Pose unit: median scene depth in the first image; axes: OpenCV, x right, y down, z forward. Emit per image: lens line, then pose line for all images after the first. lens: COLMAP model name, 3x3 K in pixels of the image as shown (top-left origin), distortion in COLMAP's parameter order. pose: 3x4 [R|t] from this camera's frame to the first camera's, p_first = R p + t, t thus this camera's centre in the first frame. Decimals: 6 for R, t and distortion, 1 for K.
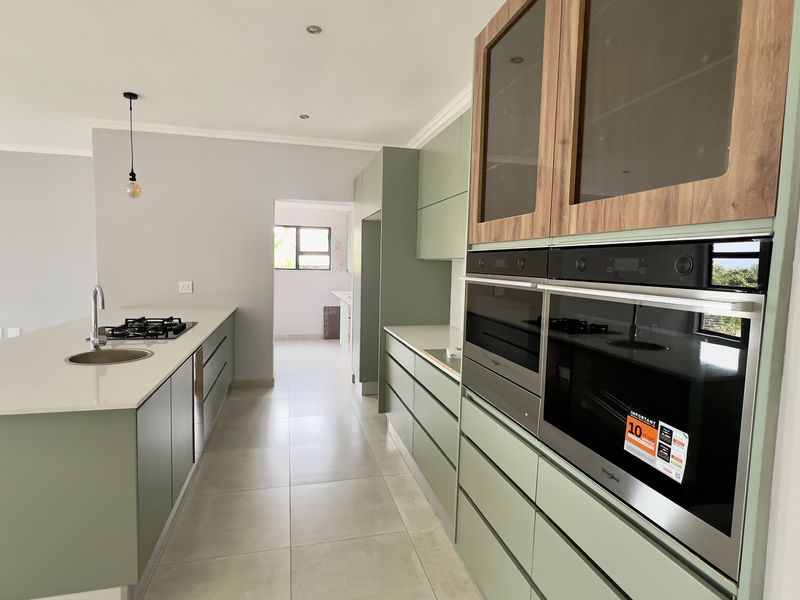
lens RADIAL K [[429.5, 0, 393.7], [0, 429.5, 292.6], [0, 0, 1]] dist [0.022837, -0.002961]
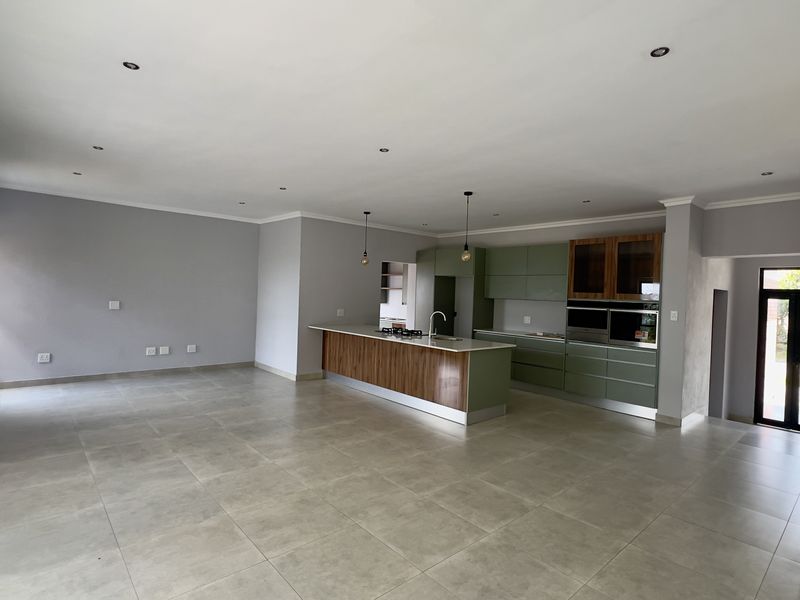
lens RADIAL K [[429.5, 0, 401.0], [0, 429.5, 299.5], [0, 0, 1]] dist [0.022837, -0.002961]
pose [[0.875653, 0.000132, 0.482942, -1.614271], [0.018534, 0.999254, -0.033877, -0.005633], [-0.482586, 0.038615, 0.874997, -0.830318]]
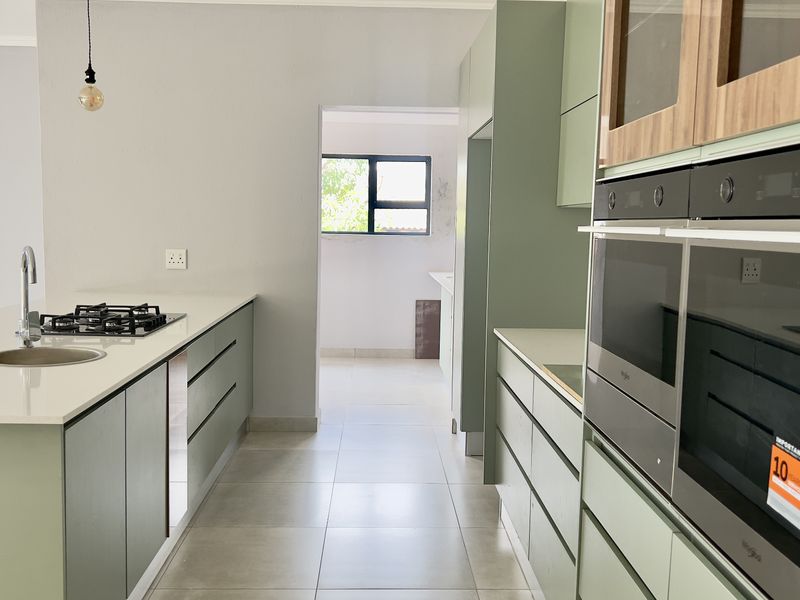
lens RADIAL K [[805.3, 0, 394.5], [0, 805.3, 298.2], [0, 0, 1]] dist [0.069387, 0.000000]
pose [[0.976453, 0.015359, -0.215182, 0.089124], [-0.011134, 0.999721, 0.020833, 0.022187], [0.215442, -0.017946, 0.976352, -0.055683]]
